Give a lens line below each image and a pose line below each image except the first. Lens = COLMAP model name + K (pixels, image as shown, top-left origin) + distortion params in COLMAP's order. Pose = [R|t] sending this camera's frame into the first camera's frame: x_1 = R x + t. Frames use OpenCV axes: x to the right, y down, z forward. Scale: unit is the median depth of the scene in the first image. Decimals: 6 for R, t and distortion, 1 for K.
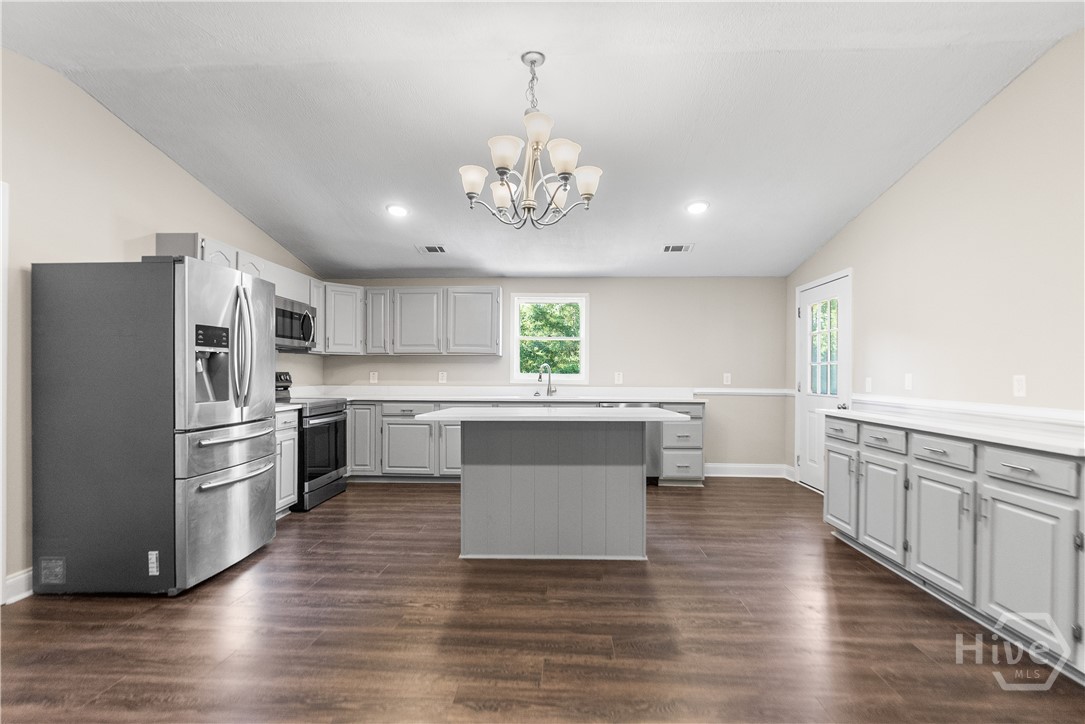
lens RADIAL K [[498.7, 0, 546.2], [0, 498.7, 367.1], [0, 0, 1]] dist [-0.006740, 0.000758]
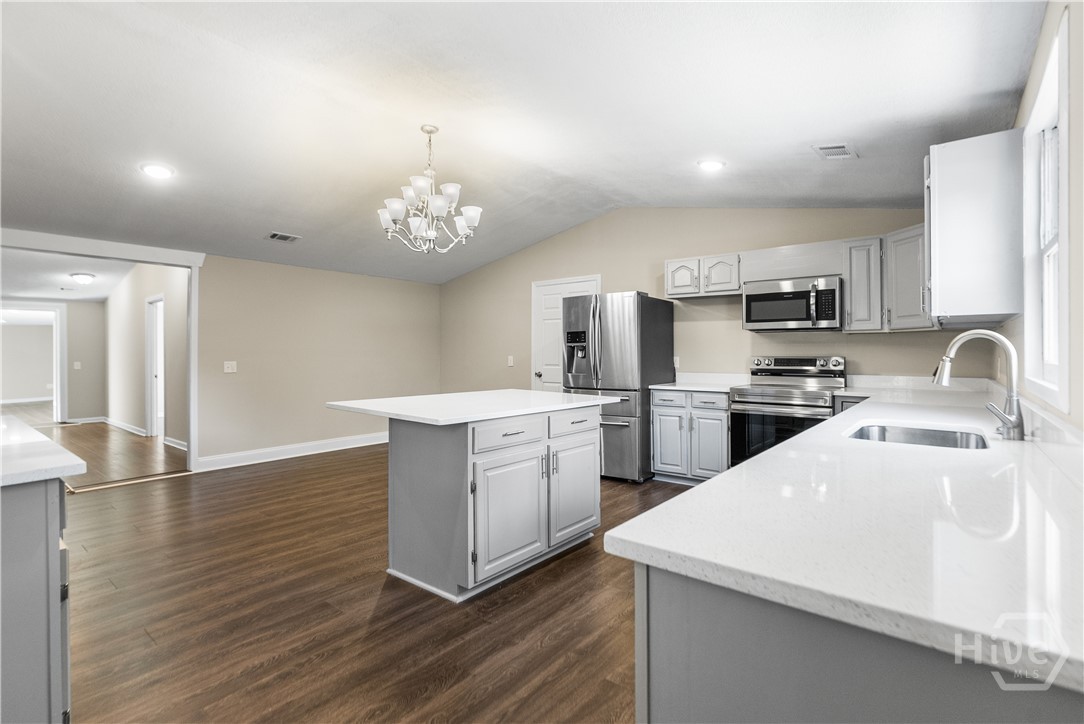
lens RADIAL K [[498.3, 0, 547.1], [0, 498.3, 346.8], [0, 0, 1]] dist [-0.006740, 0.000758]
pose [[-0.593030, -0.009624, -0.805123, 0.736795], [0.009735, 0.999770, -0.019121, 0.005667], [0.805121, -0.019177, -0.592800, 1.729406]]
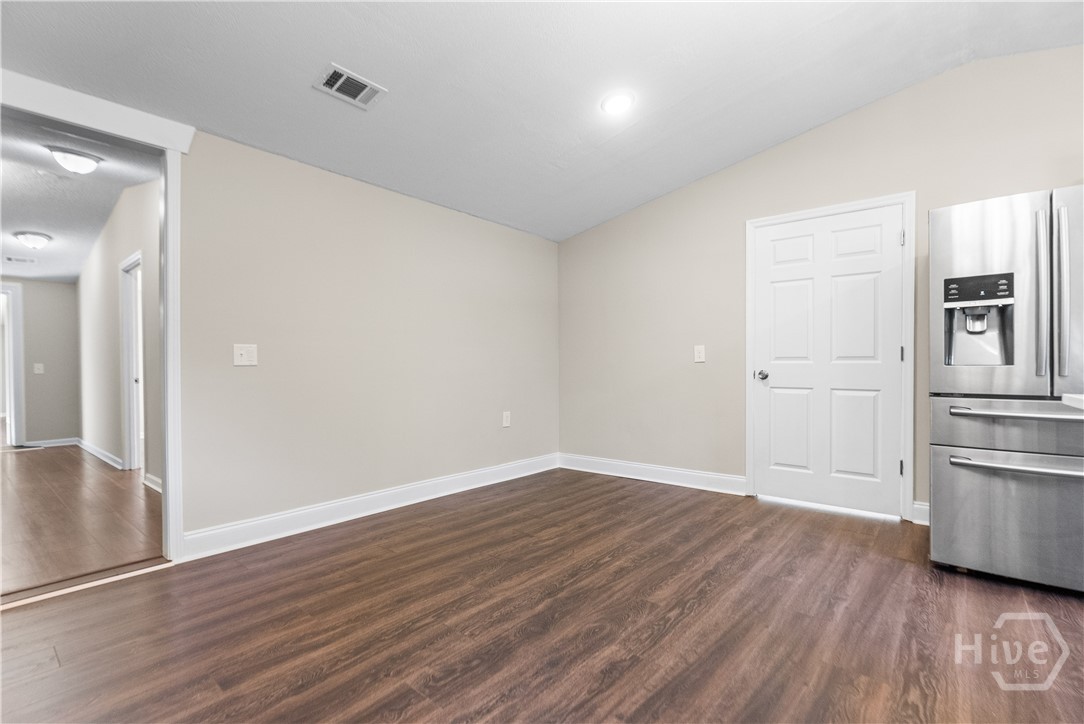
lens RADIAL K [[498.3, 0, 550.3], [0, 498.3, 367.3], [0, 0, 1]] dist [-0.006740, 0.000758]
pose [[-0.606061, 0.000491, -0.795418, 0.383496], [0.009171, 0.999938, -0.006371, 0.062867], [0.795365, -0.011155, -0.606028, 0.812554]]
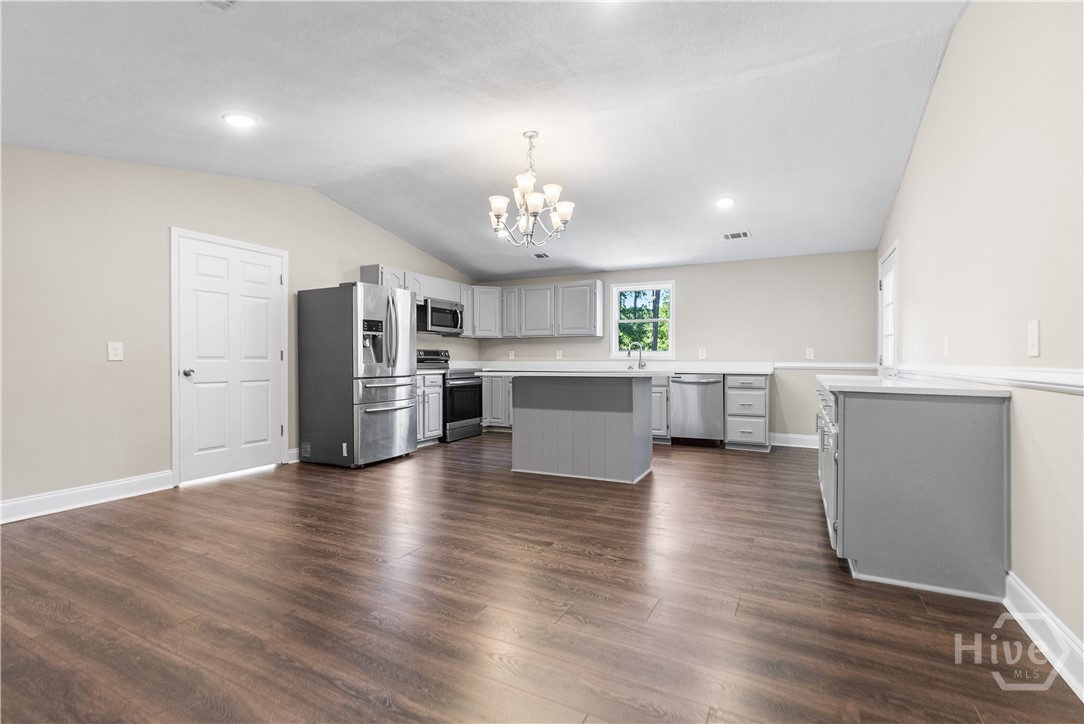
lens RADIAL K [[498.3, 0, 550.0], [0, 498.3, 357.0], [0, 0, 1]] dist [-0.006740, 0.000758]
pose [[0.909683, -0.005594, -0.415266, 0.544453], [0.007883, 0.999962, 0.003798, 0.040616], [0.415229, -0.006729, 0.909692, -0.294979]]
